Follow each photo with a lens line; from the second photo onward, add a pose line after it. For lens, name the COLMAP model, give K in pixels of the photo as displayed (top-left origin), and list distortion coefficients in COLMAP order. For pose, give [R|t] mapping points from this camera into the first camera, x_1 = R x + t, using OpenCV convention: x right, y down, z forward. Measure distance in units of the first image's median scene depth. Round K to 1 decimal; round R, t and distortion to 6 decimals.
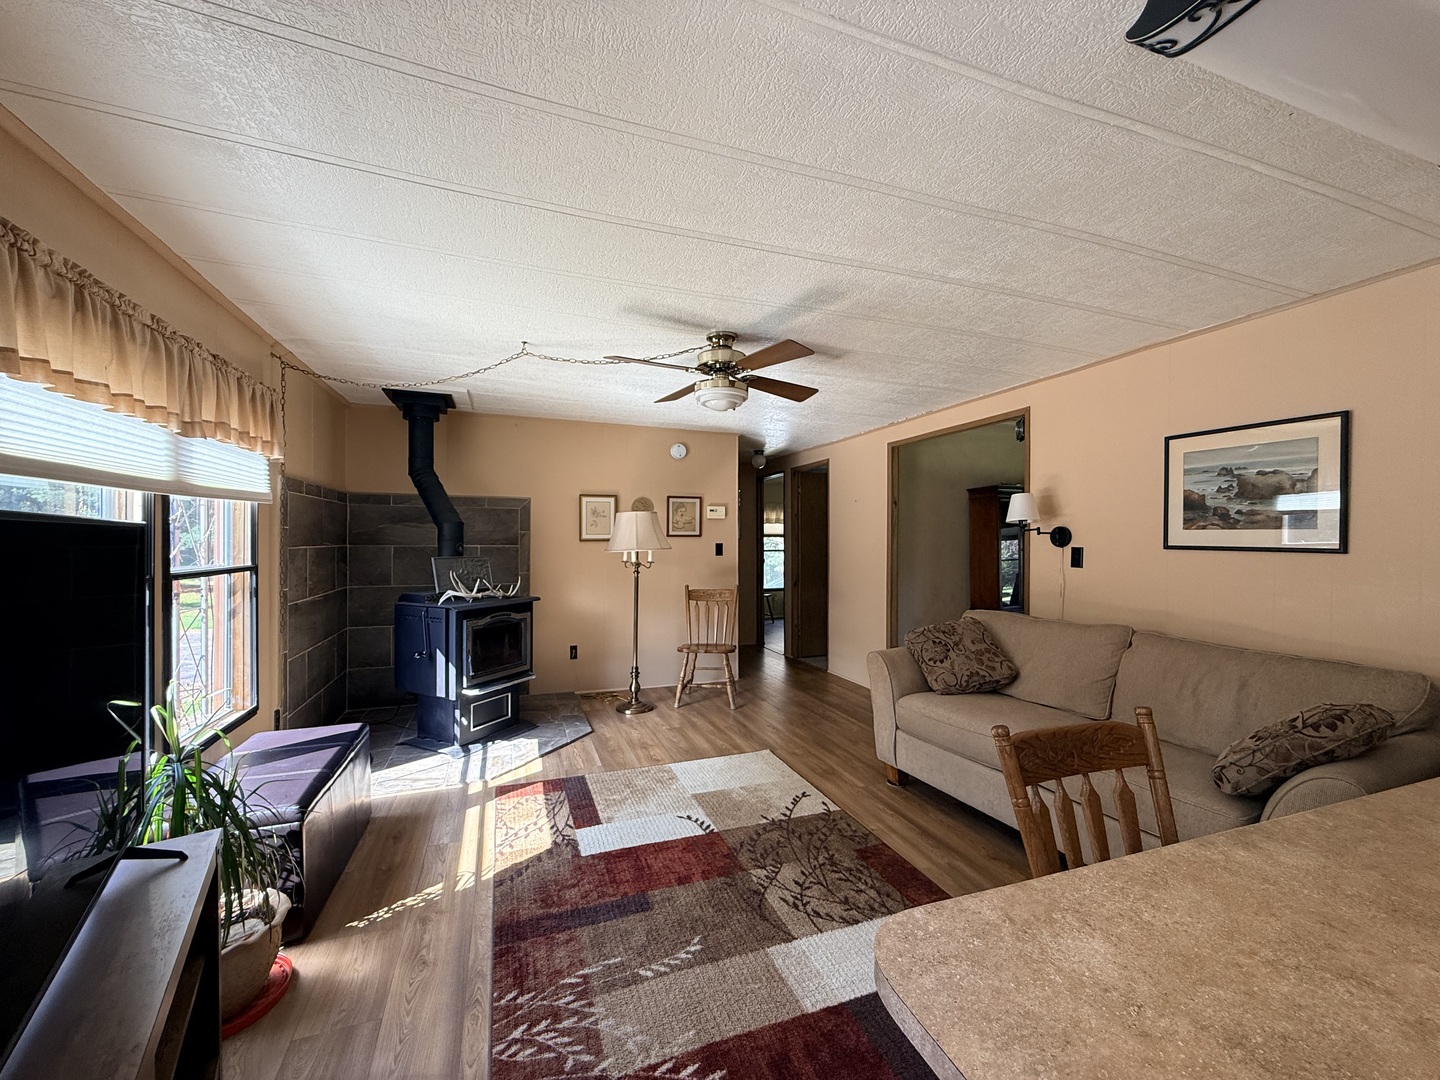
lens RADIAL K [[573.1, 0, 717.2], [0, 573.1, 540.4], [0, 0, 1]] dist [0.000755, -0.000069]
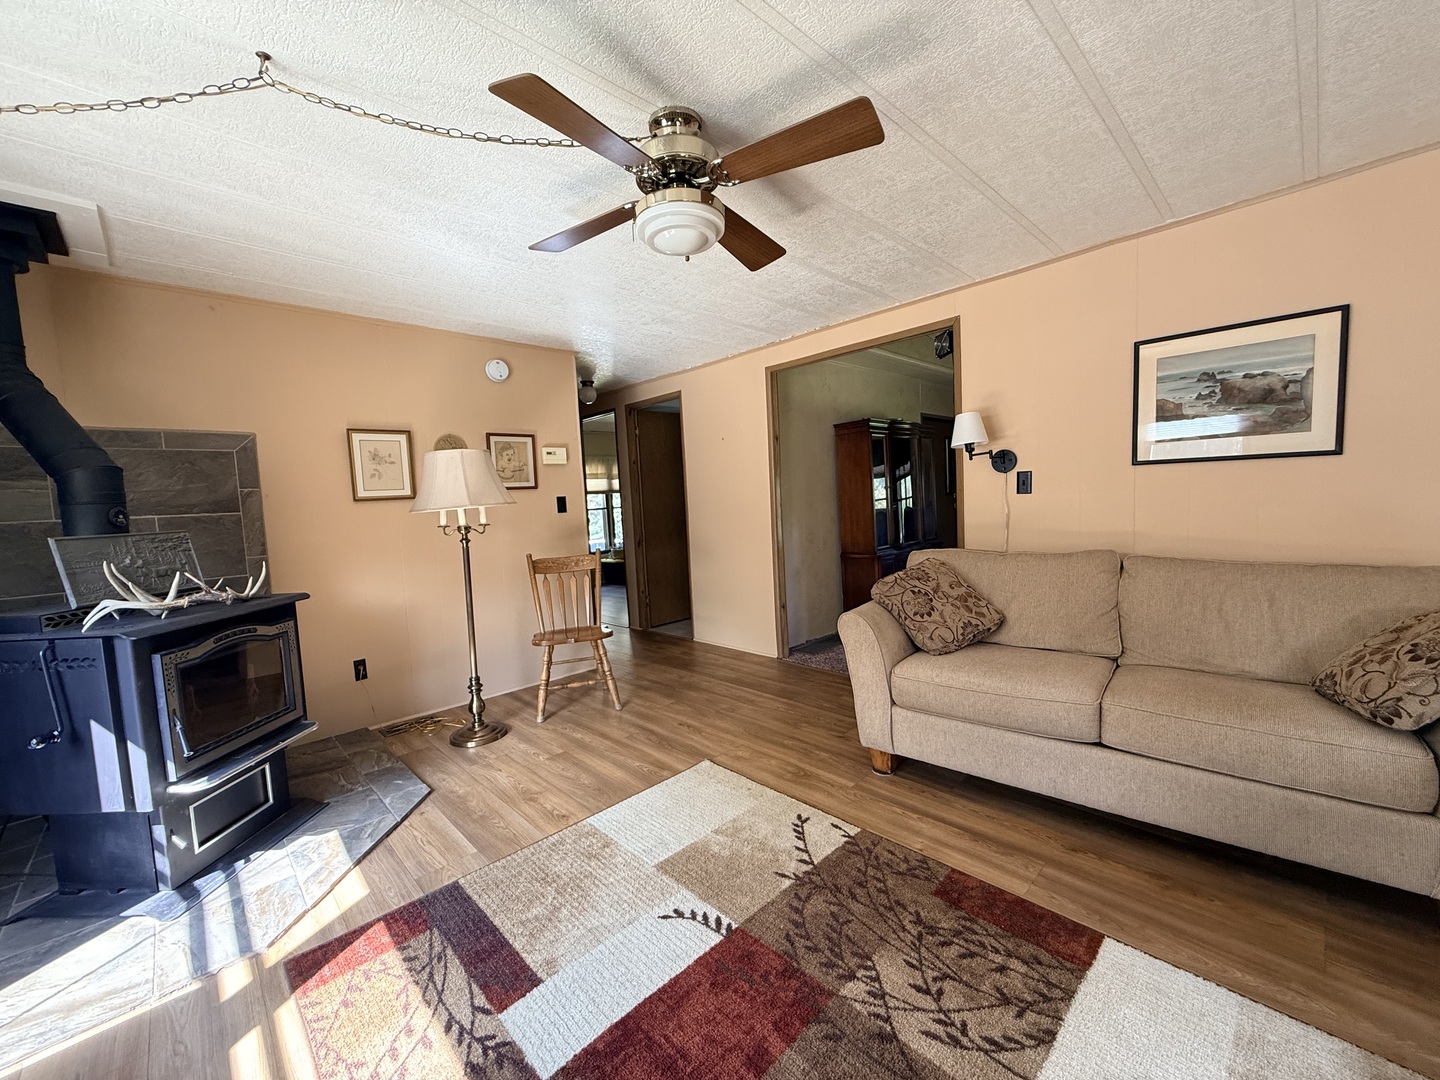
lens RADIAL K [[573.1, 0, 717.3], [0, 573.1, 540.5], [0, 0, 1]] dist [0.000755, -0.000069]
pose [[0.914400, -0.077895, 0.397246, -0.203270], [0.051987, 0.995782, 0.075595, 0.029248], [-0.401459, -0.048473, 0.914593, 0.384248]]
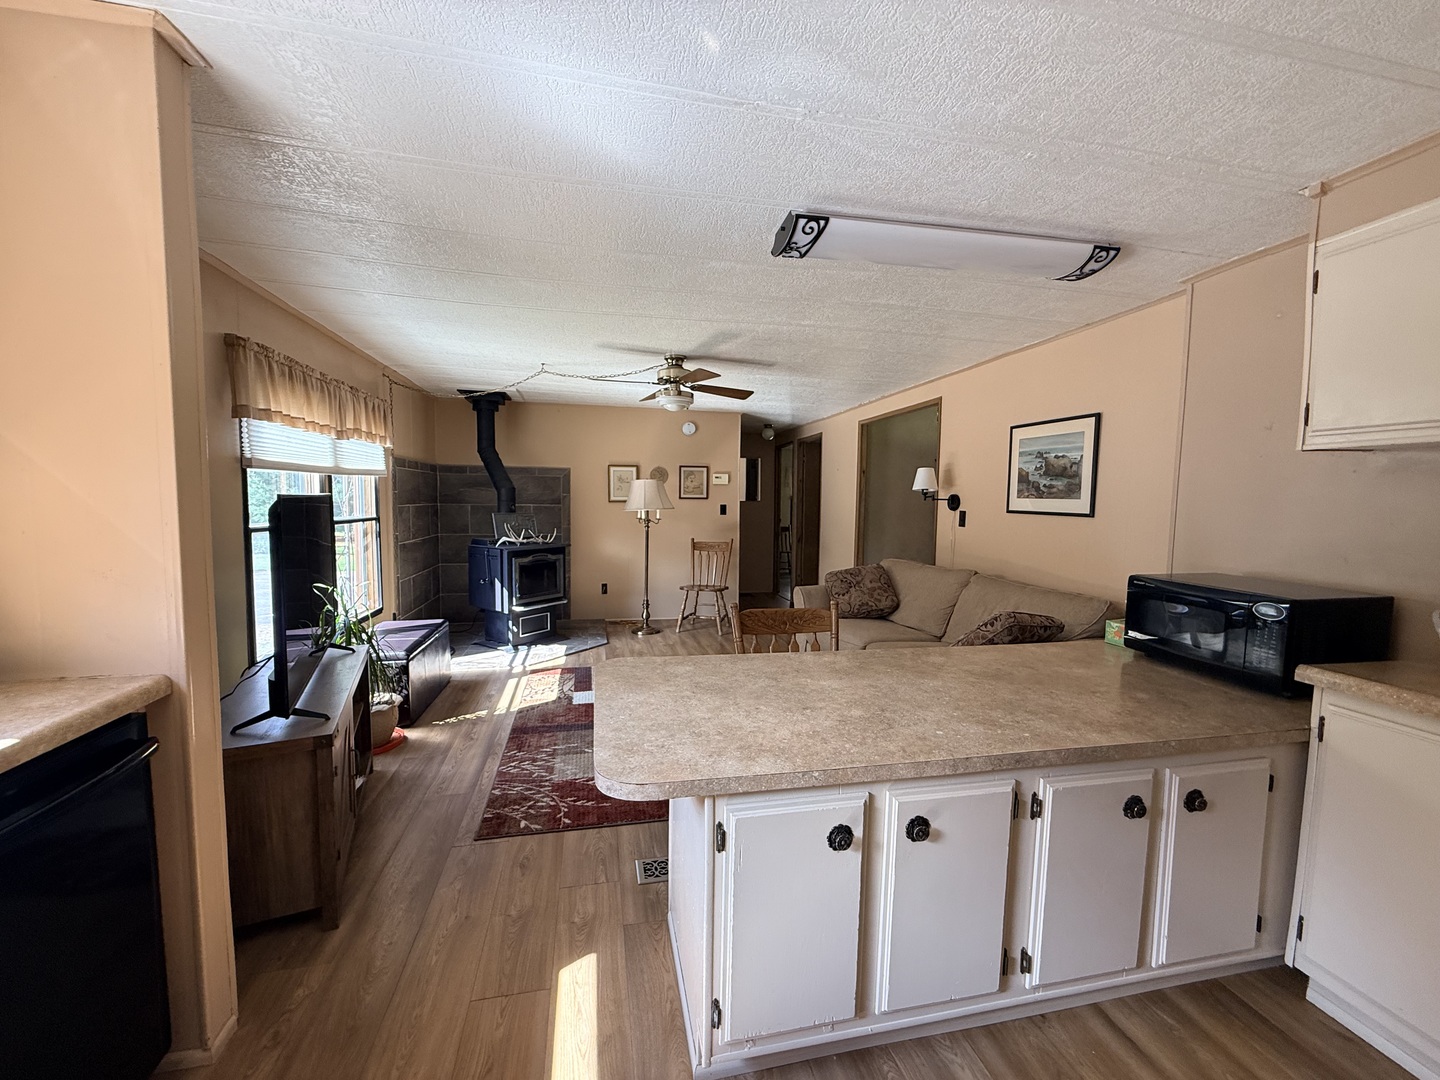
lens RADIAL K [[573.1, 0, 716.9], [0, 573.1, 539.4], [0, 0, 1]] dist [0.000755, -0.000069]
pose [[0.990001, 0.017477, -0.139972, 0.287062], [-0.007870, 0.997593, 0.068893, -0.008628], [0.140839, -0.067103, 0.987756, -0.365140]]
